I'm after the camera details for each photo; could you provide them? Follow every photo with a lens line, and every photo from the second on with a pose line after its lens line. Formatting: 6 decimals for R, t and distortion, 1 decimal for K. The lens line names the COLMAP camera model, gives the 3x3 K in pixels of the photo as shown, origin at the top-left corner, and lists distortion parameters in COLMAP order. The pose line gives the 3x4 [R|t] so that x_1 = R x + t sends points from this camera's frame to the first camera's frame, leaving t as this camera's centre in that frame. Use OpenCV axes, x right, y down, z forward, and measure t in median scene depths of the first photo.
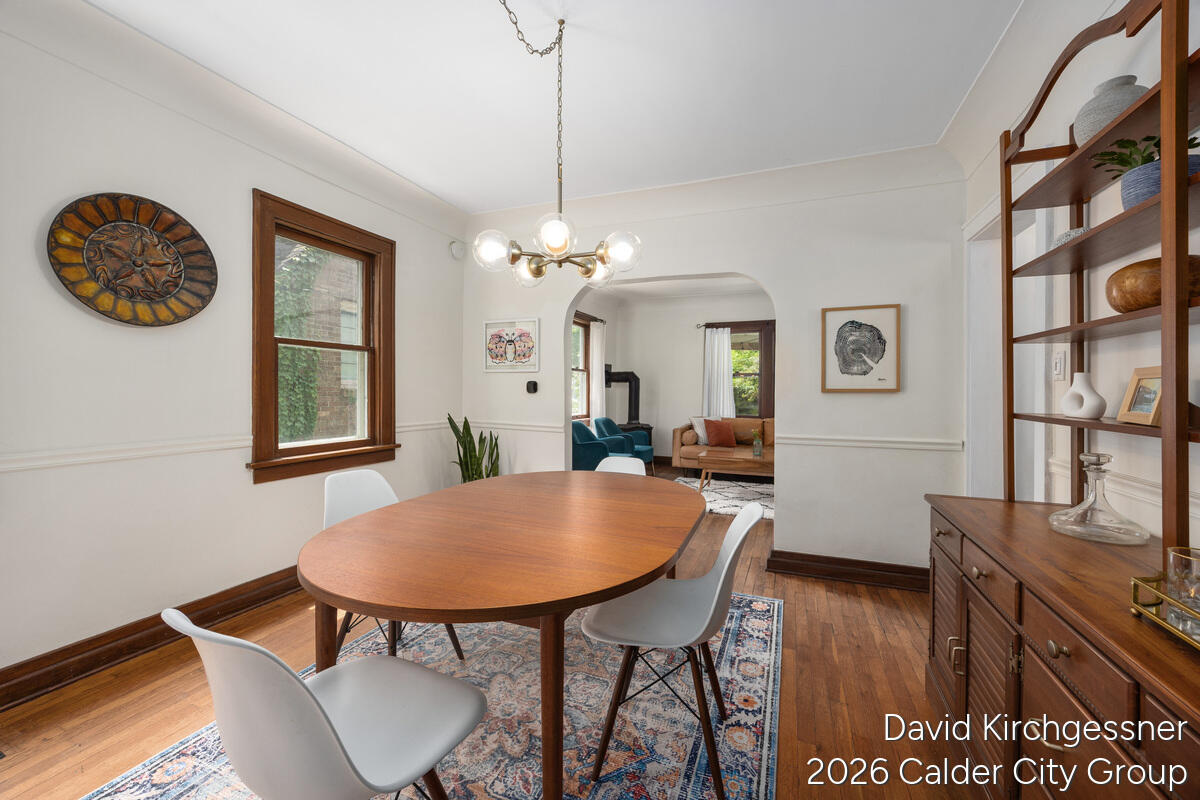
lens RADIAL K [[465.8, 0, 599.8], [0, 465.8, 394.4], [0, 0, 1]] dist [-0.000611, -0.000305]
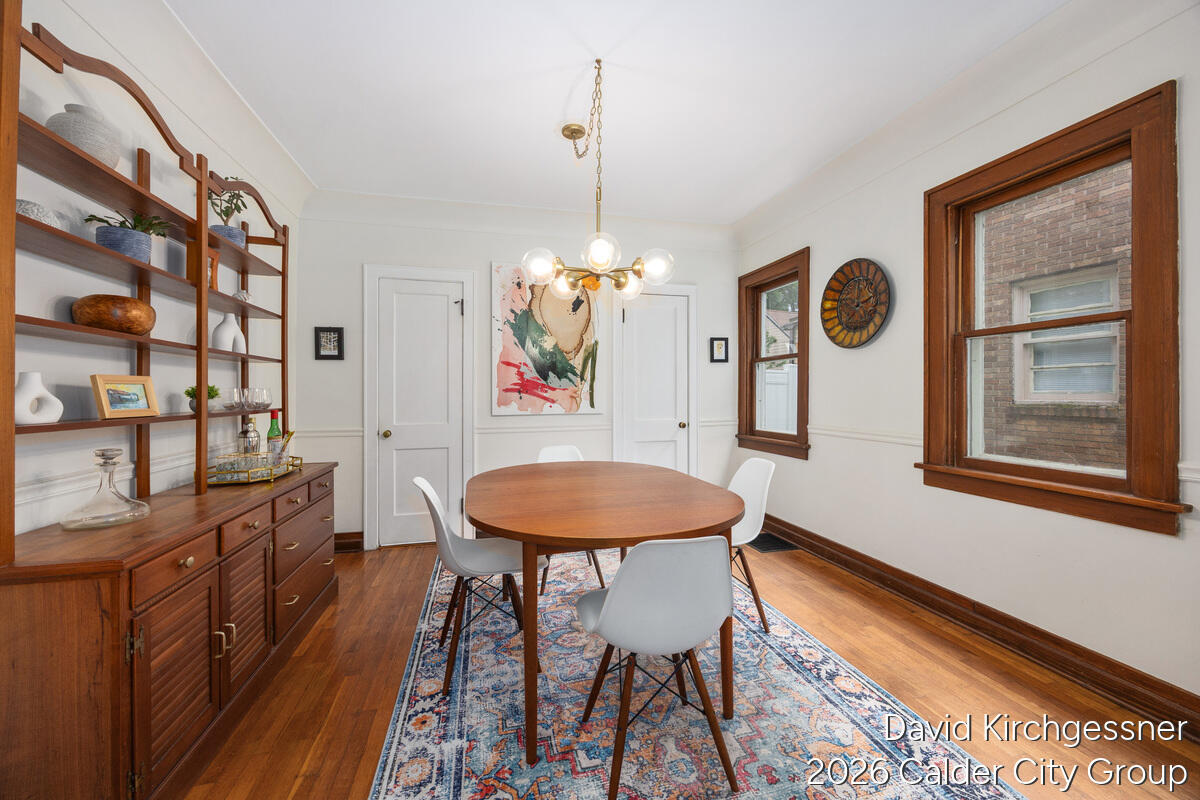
lens RADIAL K [[455.4, 0, 605.7], [0, 455.4, 392.2], [0, 0, 1]] dist [-0.018695, -0.000137]
pose [[-0.795035, -0.000363, -0.606564, 0.547499], [-0.003067, 0.999989, 0.003422, -0.012791], [0.606556, 0.004581, -0.795028, 1.856869]]
